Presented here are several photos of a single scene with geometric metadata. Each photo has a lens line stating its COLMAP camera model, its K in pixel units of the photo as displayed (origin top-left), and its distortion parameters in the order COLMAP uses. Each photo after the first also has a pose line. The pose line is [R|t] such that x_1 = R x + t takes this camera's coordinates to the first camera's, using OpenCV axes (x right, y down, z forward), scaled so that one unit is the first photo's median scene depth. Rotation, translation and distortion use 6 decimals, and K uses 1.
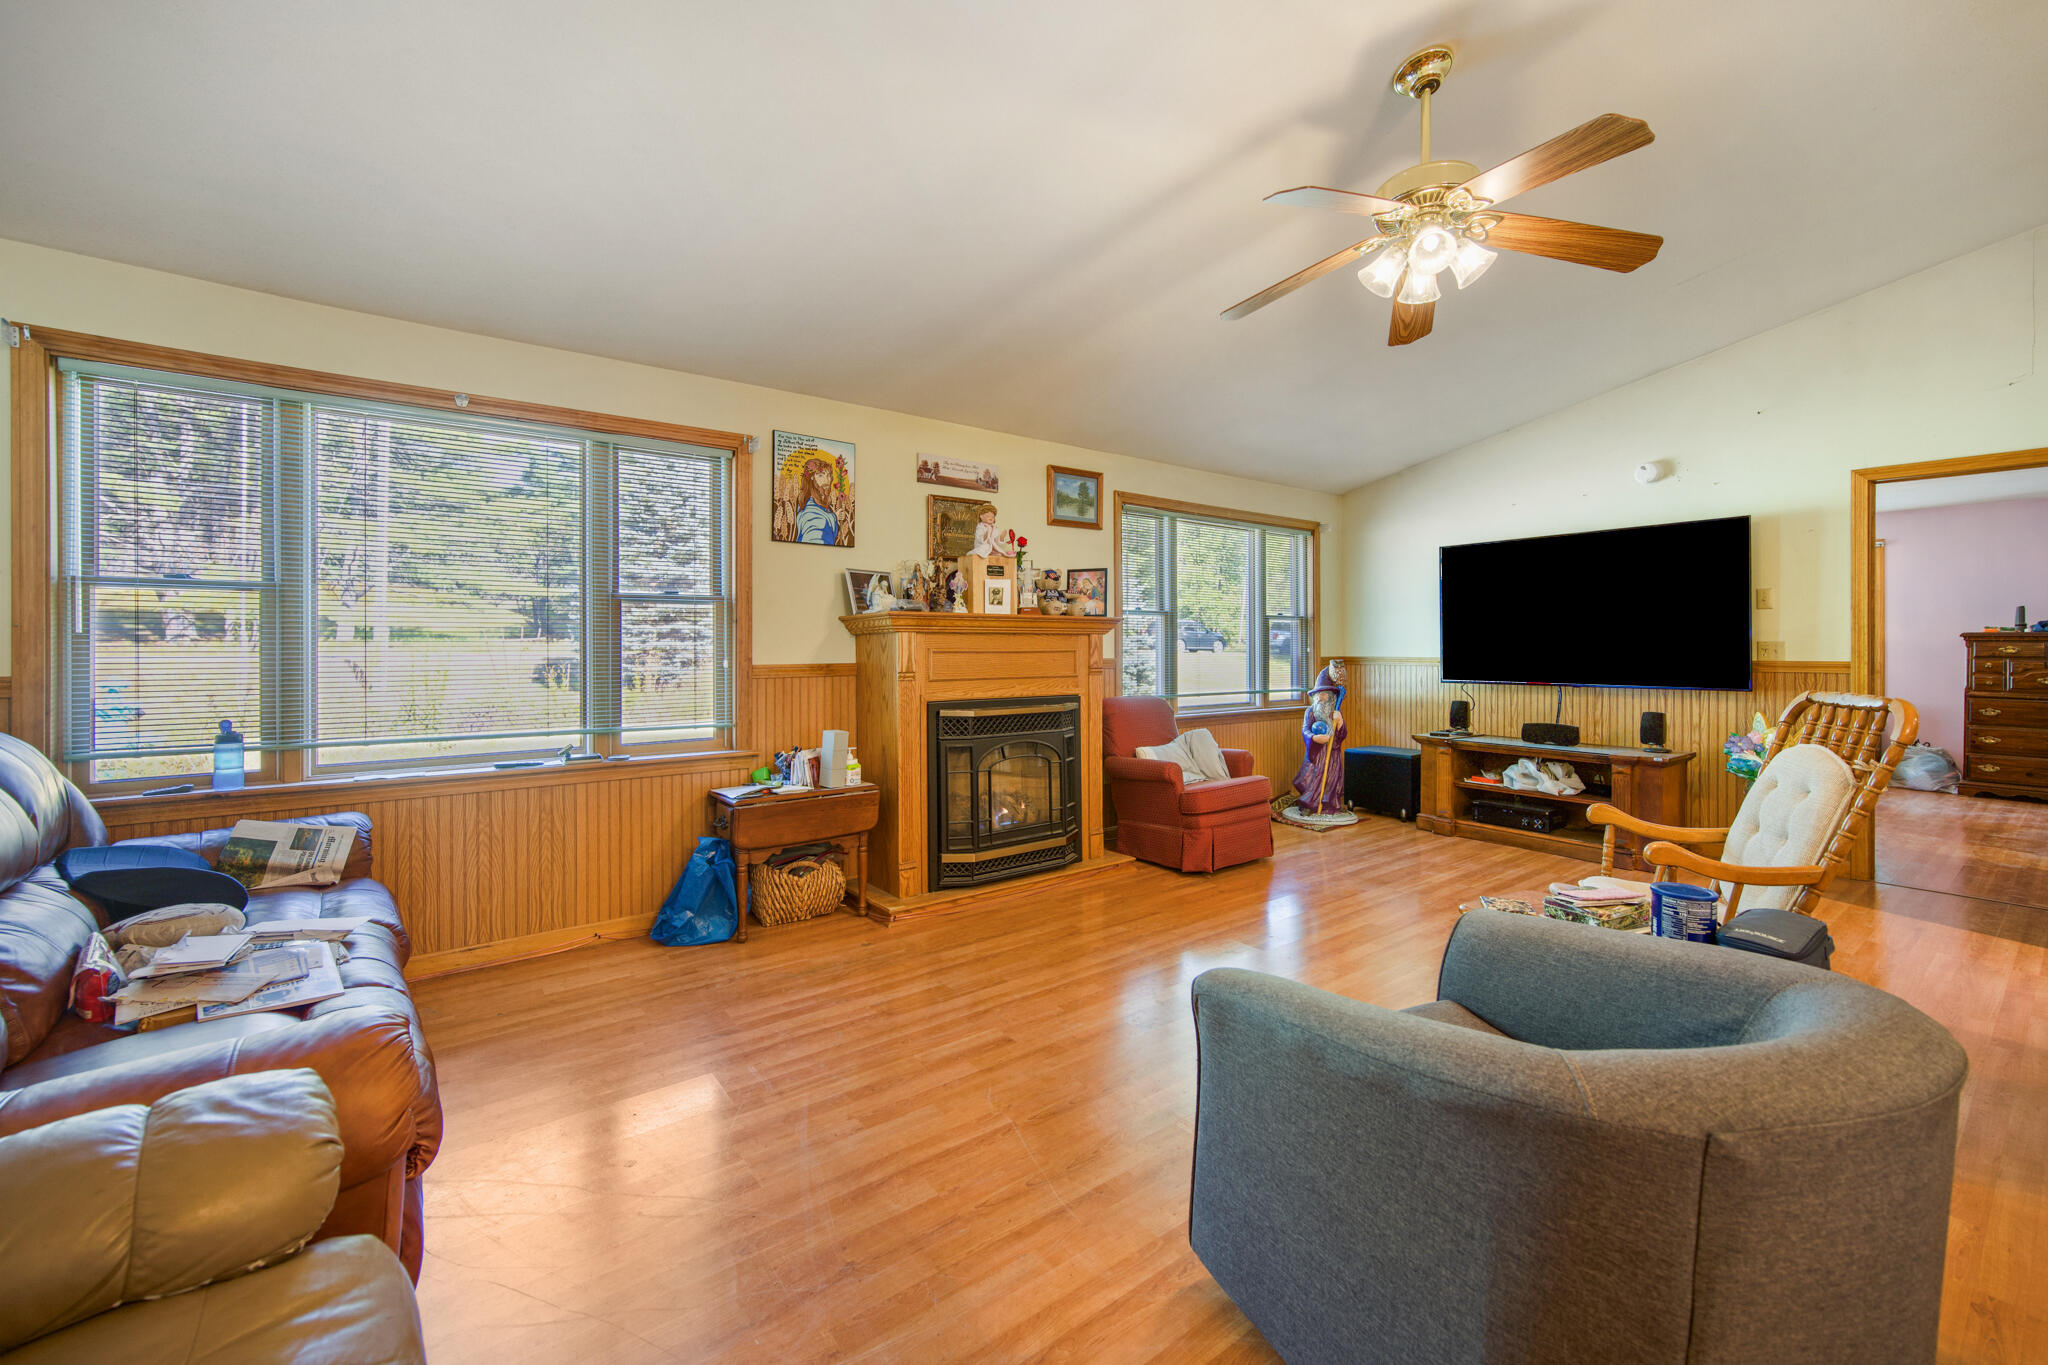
lens RADIAL K [[814.1, 0, 1024.6], [0, 814.1, 648.5], [0, 0, 1]] dist [-0.000982, 0.000041]
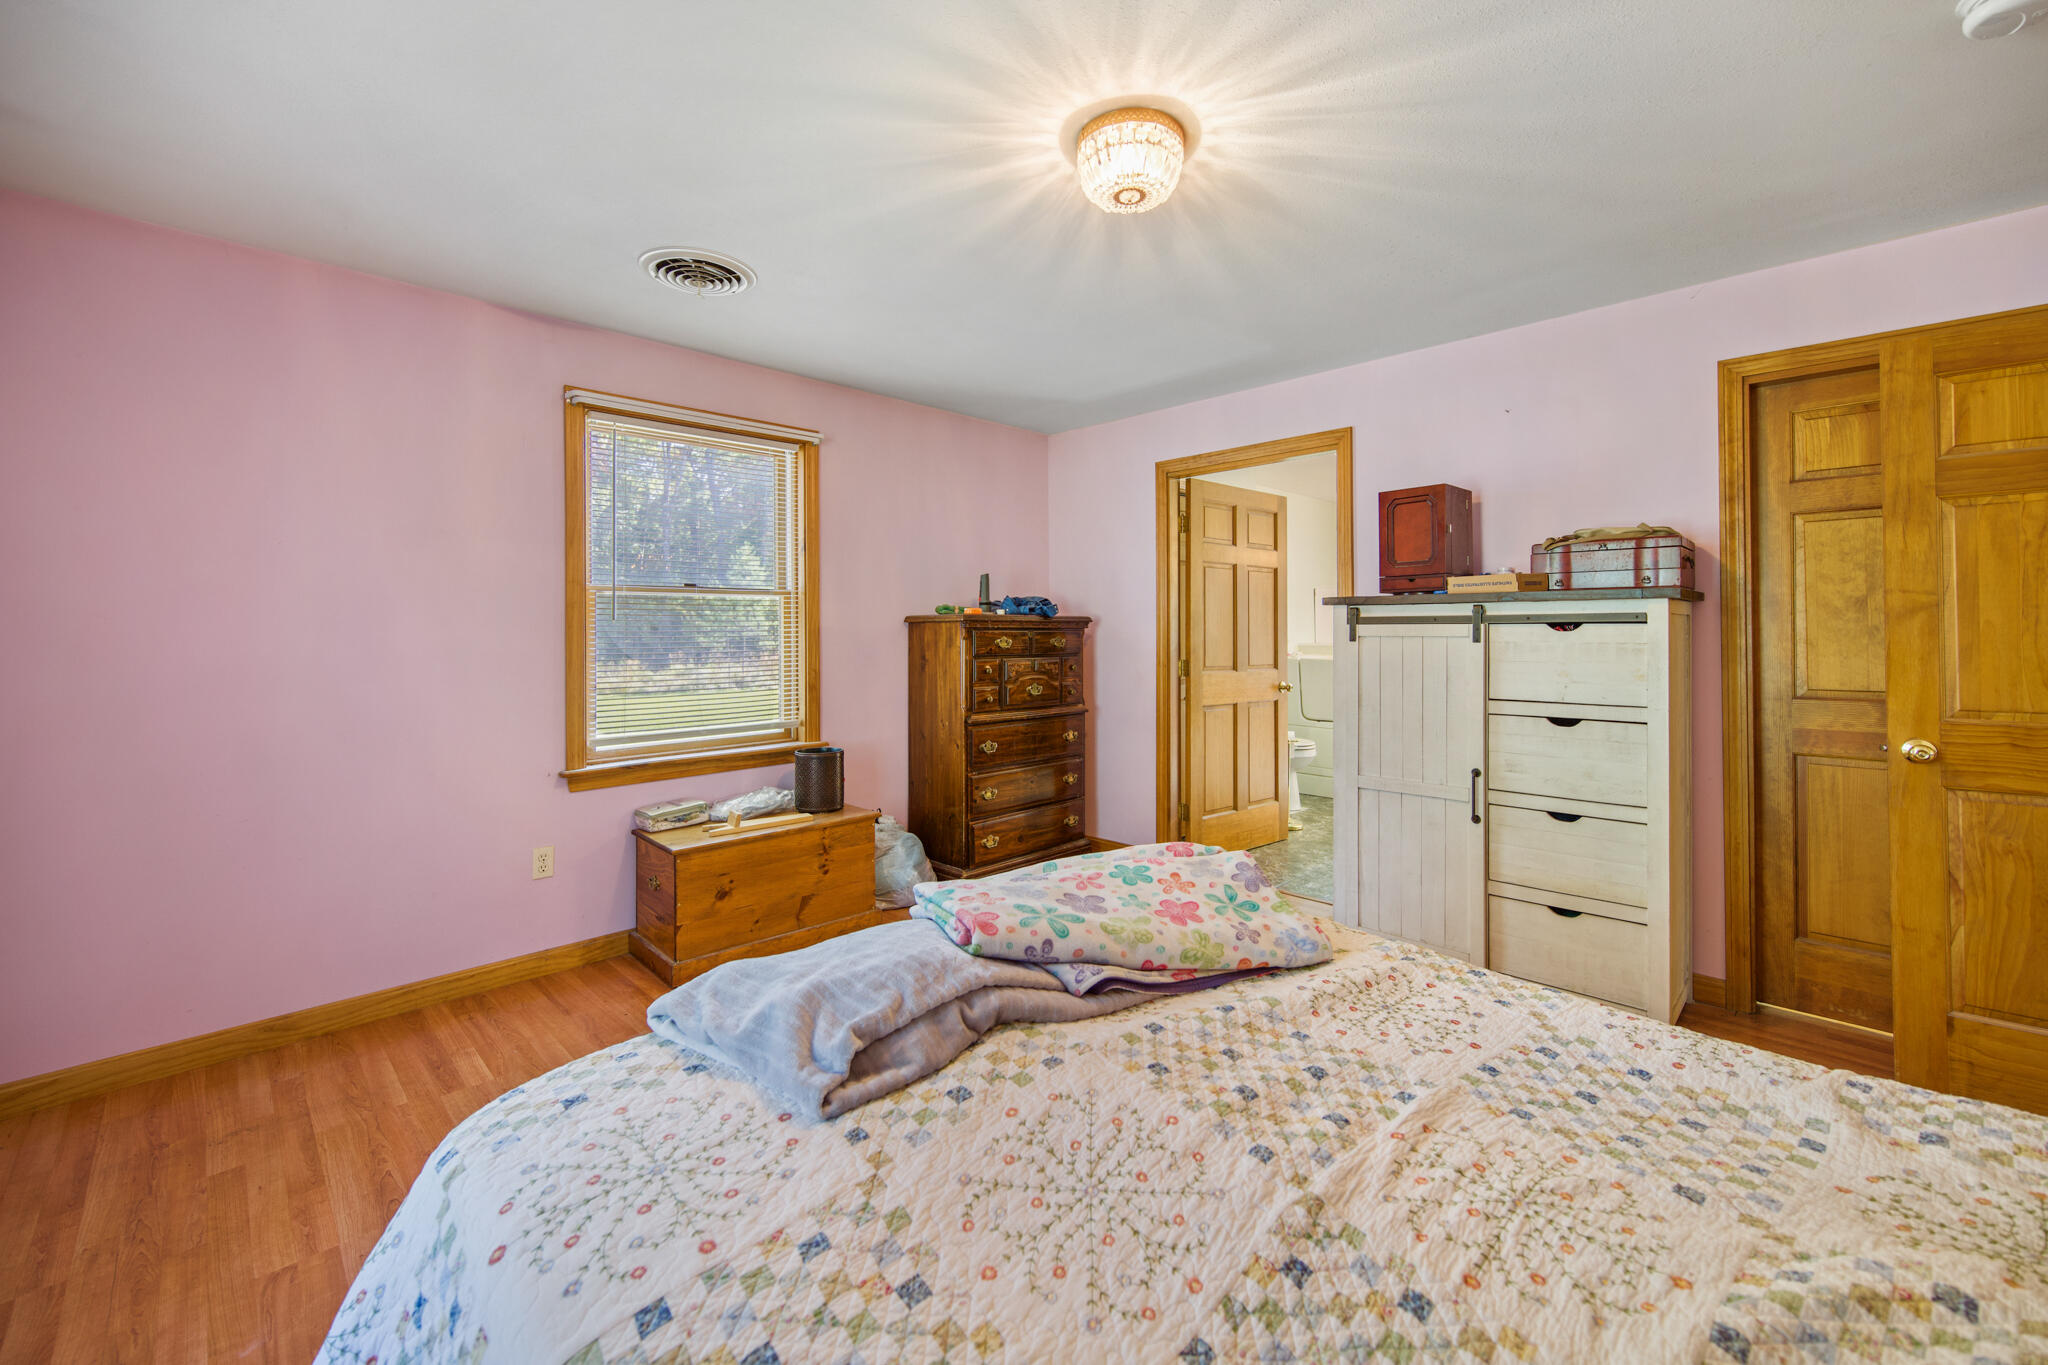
lens RADIAL K [[831.0, 0, 1025.0], [0, 831.0, 628.1], [0, 0, 1]] dist [-0.001111, -0.000163]
pose [[-0.128841, 0.005840, 0.991648, 0.545820], [0.012638, 0.999911, -0.004247, -0.006128], [-0.991585, 0.011986, -0.128904, 0.996521]]
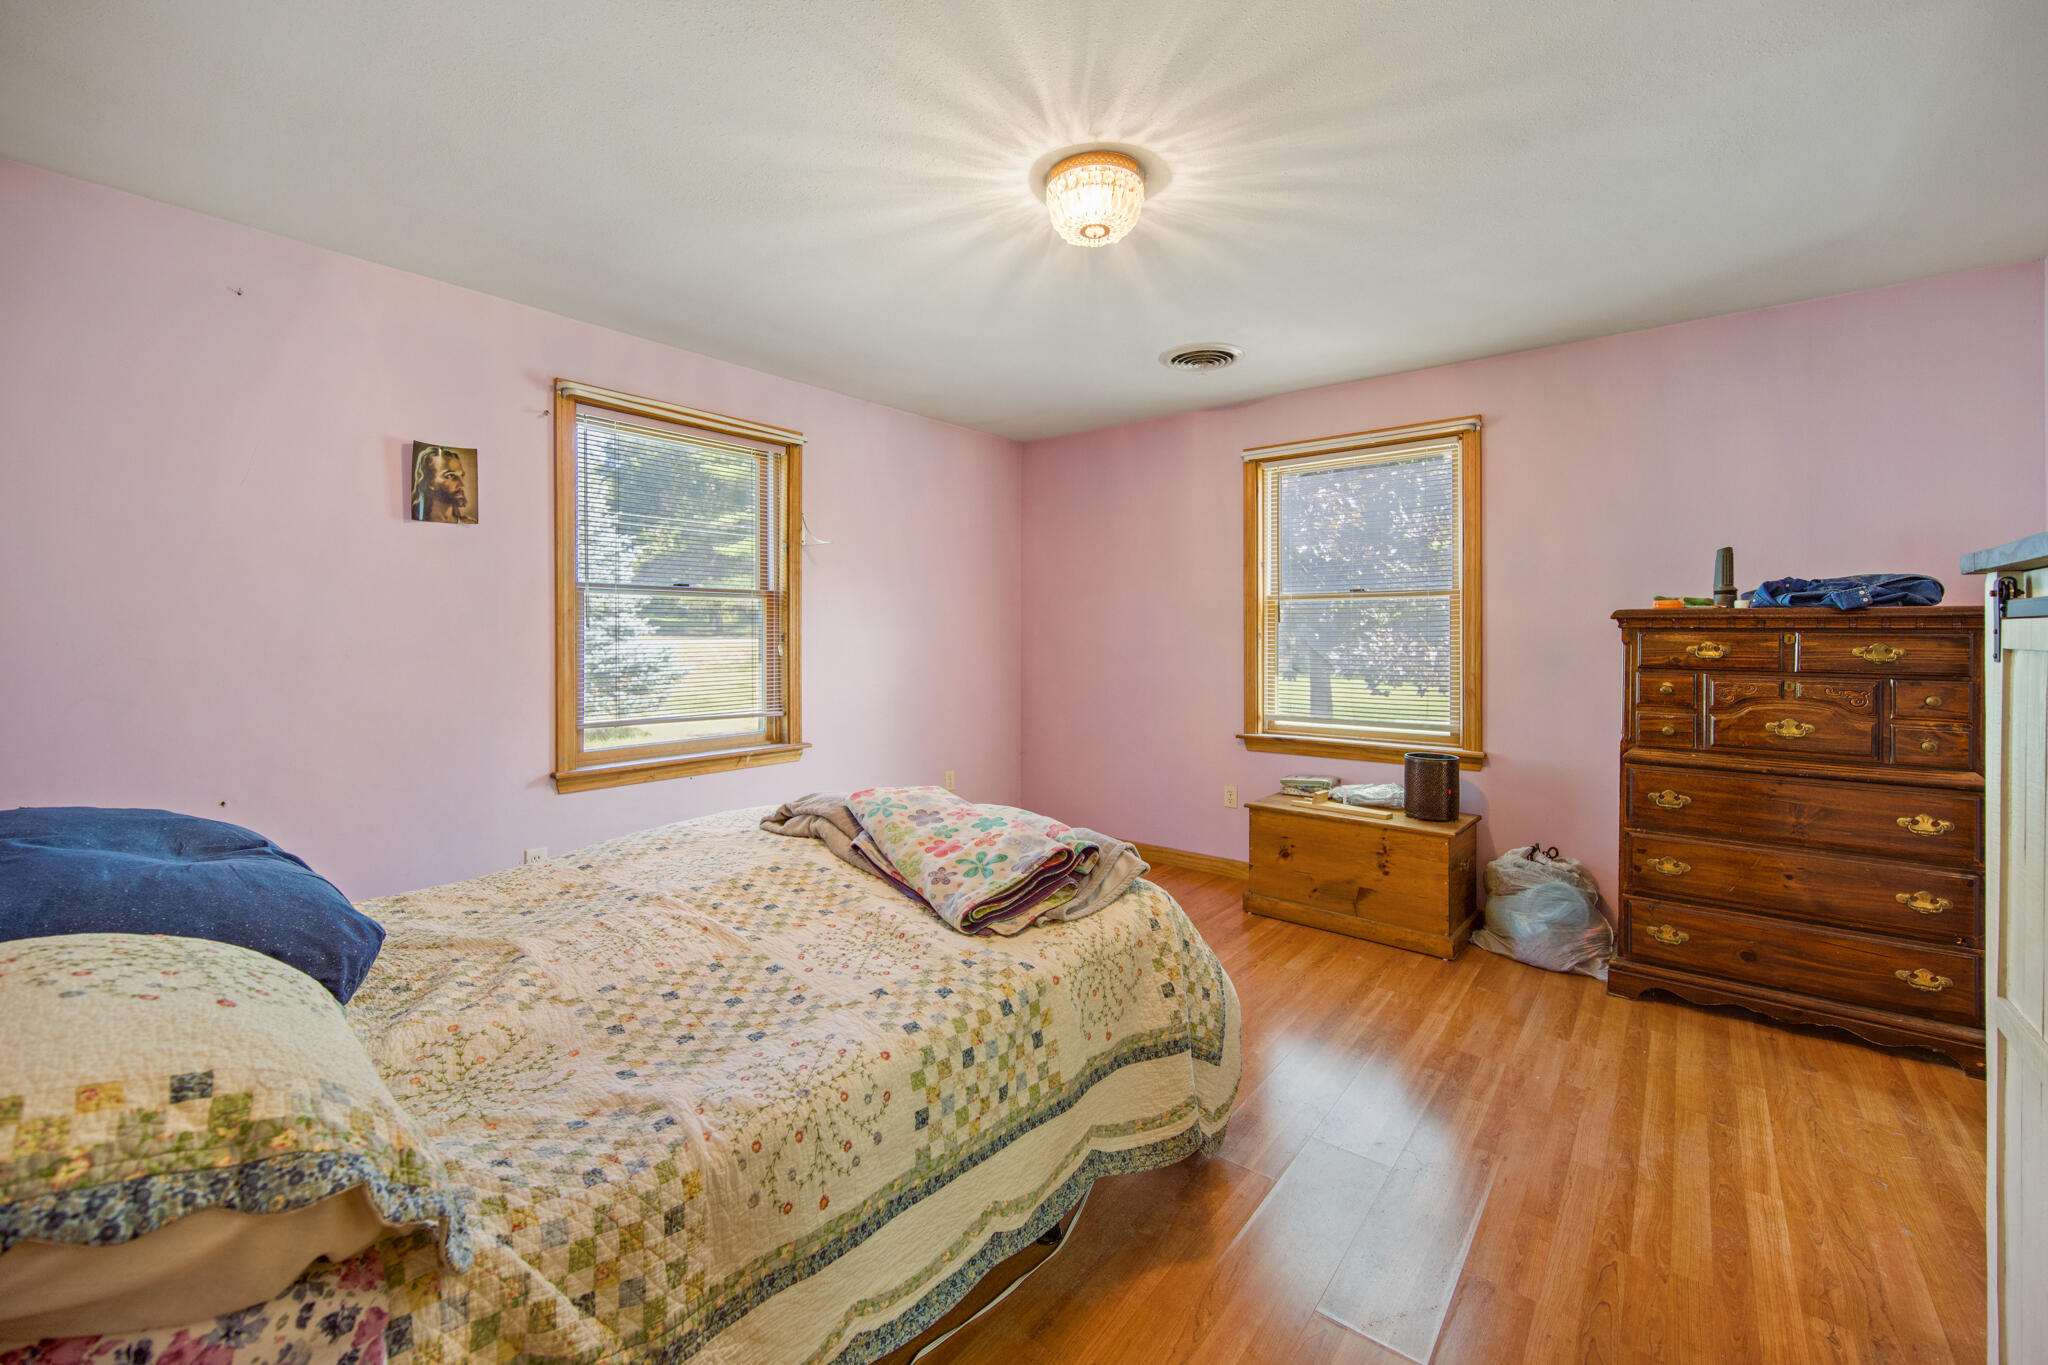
lens RADIAL K [[824.8, 0, 1027.4], [0, 824.8, 635.8], [0, 0, 1]] dist [0.000534, 0.000032]
pose [[0.971871, 0.001697, 0.235508, 0.726375], [-0.000563, 0.999988, -0.004881, -0.003361], [-0.235514, 0.004611, 0.971860, 0.629924]]
